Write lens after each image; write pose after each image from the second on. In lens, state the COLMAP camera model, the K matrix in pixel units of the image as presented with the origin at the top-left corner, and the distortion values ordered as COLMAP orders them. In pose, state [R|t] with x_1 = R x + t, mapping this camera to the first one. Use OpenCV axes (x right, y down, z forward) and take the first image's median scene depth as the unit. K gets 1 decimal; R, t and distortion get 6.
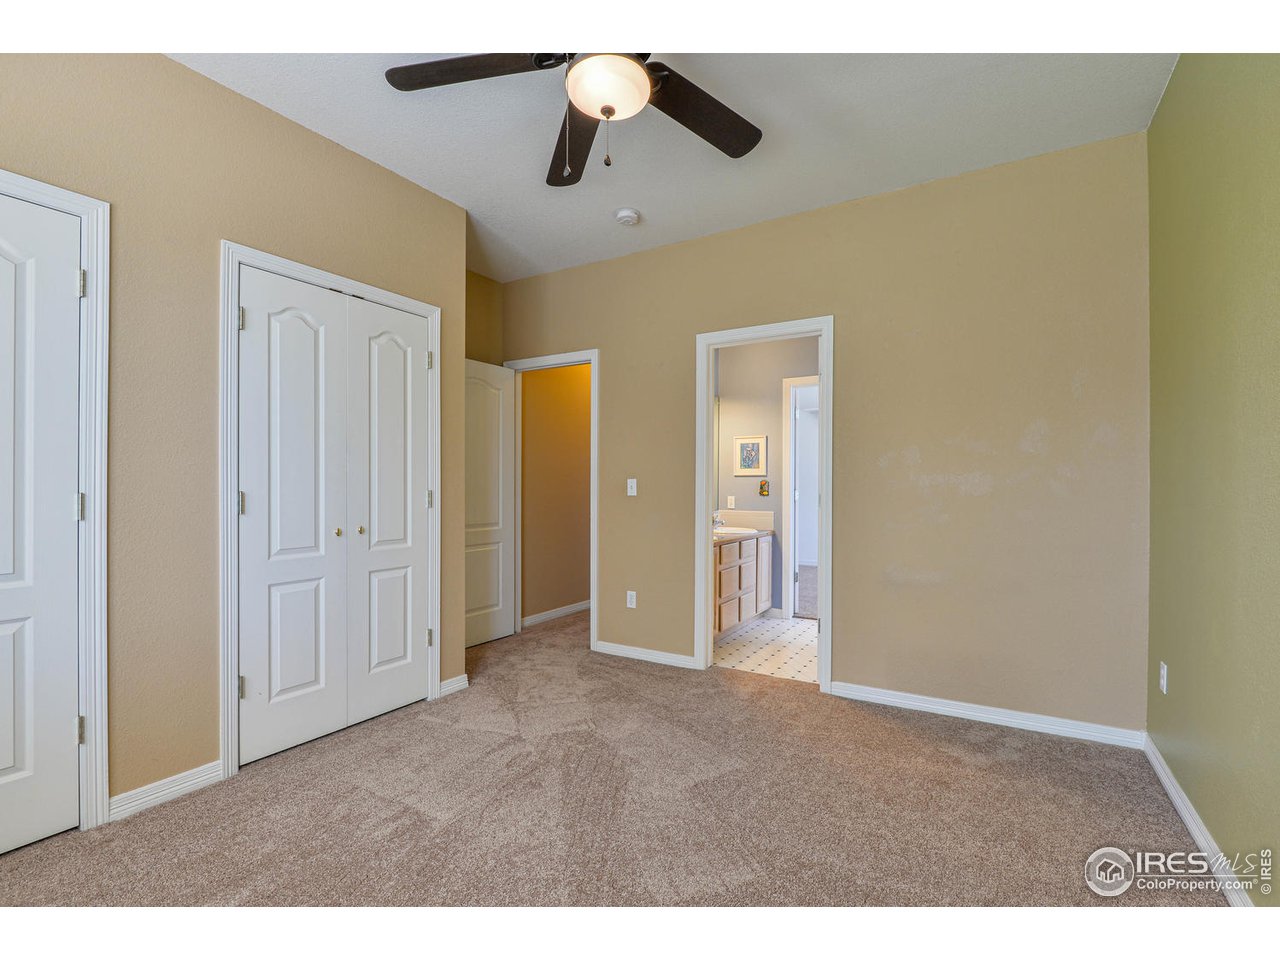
lens RADIAL K [[597.0, 0, 634.7], [0, 597.0, 483.1], [0, 0, 1]] dist [0.000008, 0.000040]
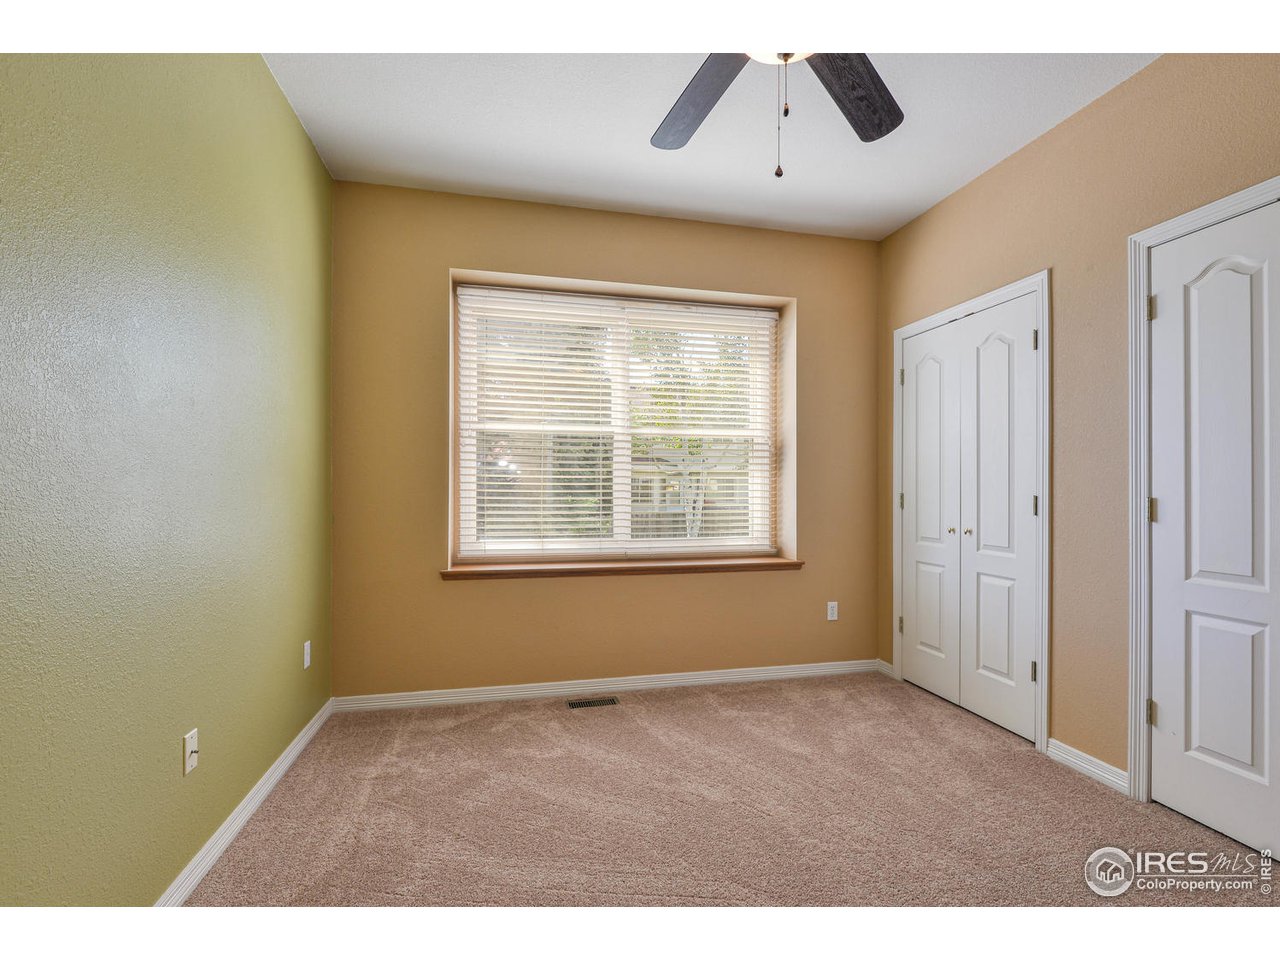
lens RADIAL K [[597.0, 0, 634.7], [0, 597.0, 483.1], [0, 0, 1]] dist [0.000008, 0.000040]
pose [[-0.732222, -0.025800, -0.680577, 0.546350], [-0.017539, 0.999665, -0.019027, 0.025209], [0.680840, -0.001996, -0.732429, 1.139269]]
